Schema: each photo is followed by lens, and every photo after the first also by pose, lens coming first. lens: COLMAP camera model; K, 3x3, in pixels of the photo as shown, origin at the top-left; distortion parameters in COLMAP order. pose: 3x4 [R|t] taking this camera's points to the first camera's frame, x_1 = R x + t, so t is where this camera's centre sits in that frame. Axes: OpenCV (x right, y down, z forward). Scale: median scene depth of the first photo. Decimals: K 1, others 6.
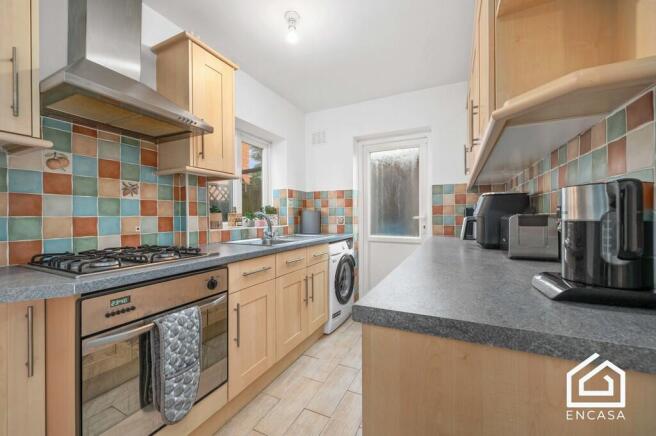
lens RADIAL K [[259.6, 0, 331.0], [0, 259.6, 217.1], [0, 0, 1]] dist [-0.001409, -0.000029]
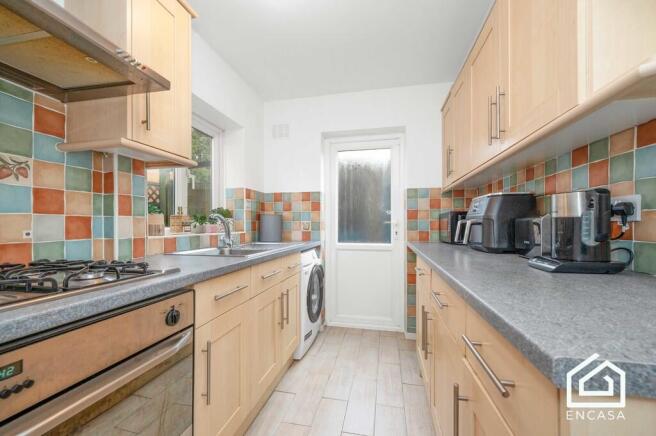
lens RADIAL K [[263.7, 0, 329.0], [0, 263.7, 224.1], [0, 0, 1]] dist [-0.002696, -0.000438]
pose [[0.971396, 0.003539, 0.237438, -0.129926], [-0.001666, 0.999966, -0.008086, 0.016537], [-0.237458, 0.007459, 0.971369, 0.147659]]
